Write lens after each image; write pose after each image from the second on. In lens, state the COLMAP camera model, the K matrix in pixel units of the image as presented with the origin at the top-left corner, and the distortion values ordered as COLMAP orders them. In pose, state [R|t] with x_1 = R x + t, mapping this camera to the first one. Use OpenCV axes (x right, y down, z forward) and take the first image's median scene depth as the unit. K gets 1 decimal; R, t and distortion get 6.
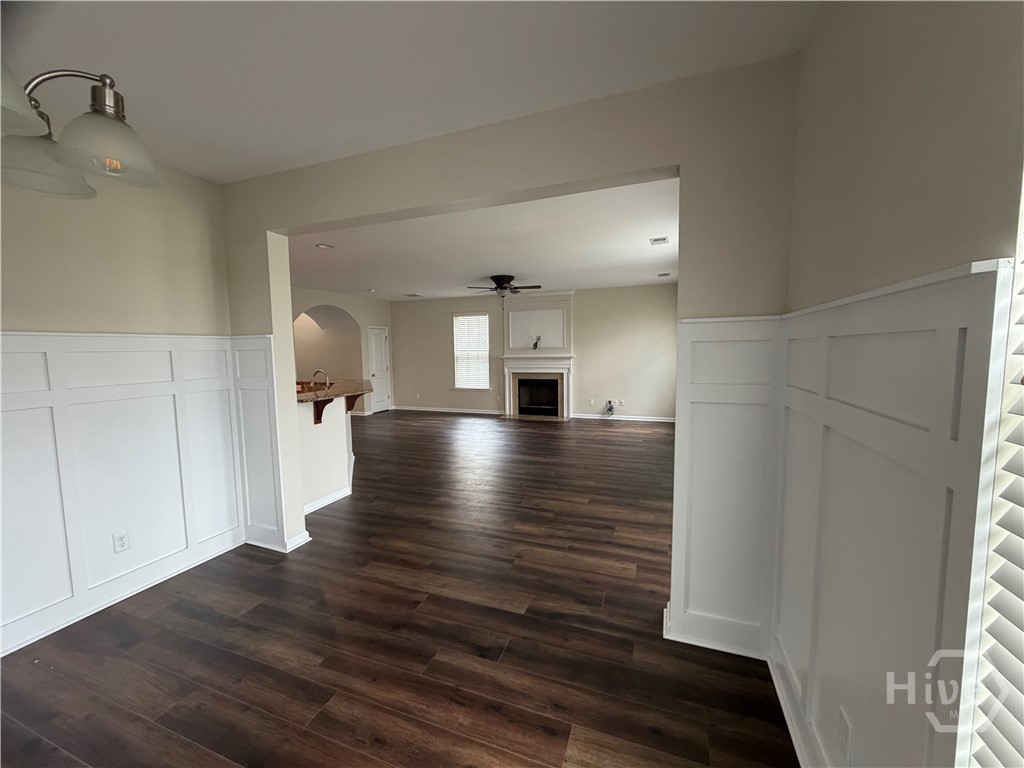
lens RADIAL K [[422.9, 0, 512.0], [0, 422.9, 384.0], [0, 0, 1]] dist [-0.000633, -0.000065]
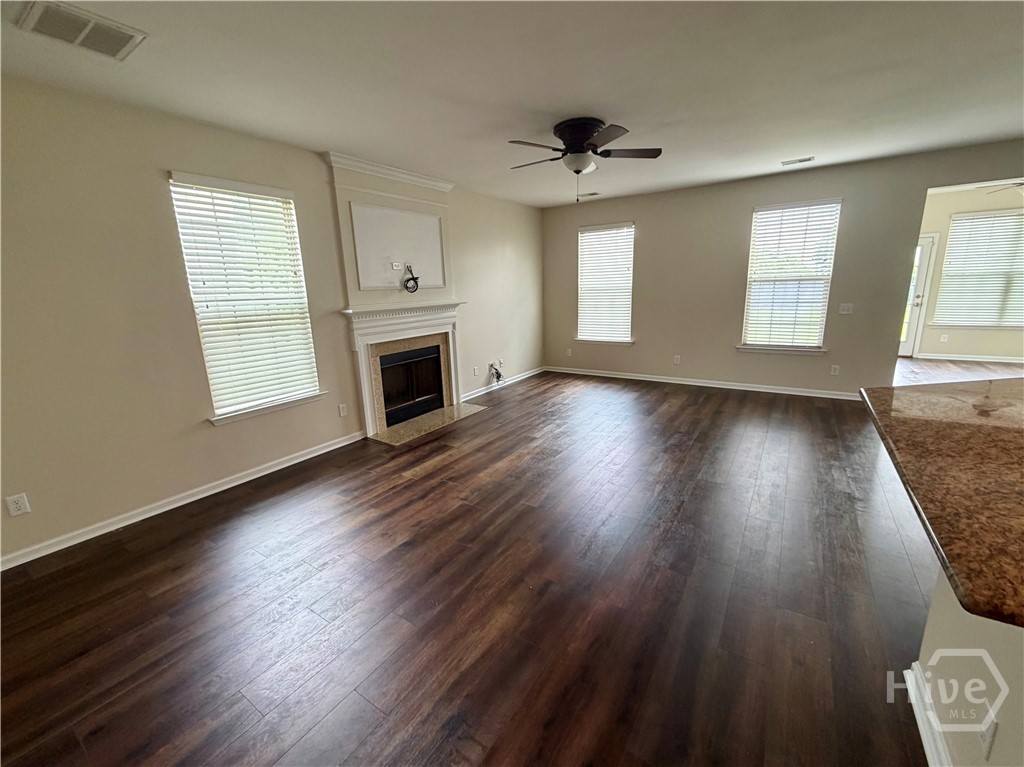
lens RADIAL K [[422.9, 0, 512.0], [0, 422.9, 383.5], [0, 0, 1]] dist [-0.000633, -0.000065]
pose [[0.214248, -0.207175, 0.954556, -0.424616], [0.118107, 0.975572, 0.185228, -0.053580], [-0.969613, 0.073055, 0.233483, 0.761951]]
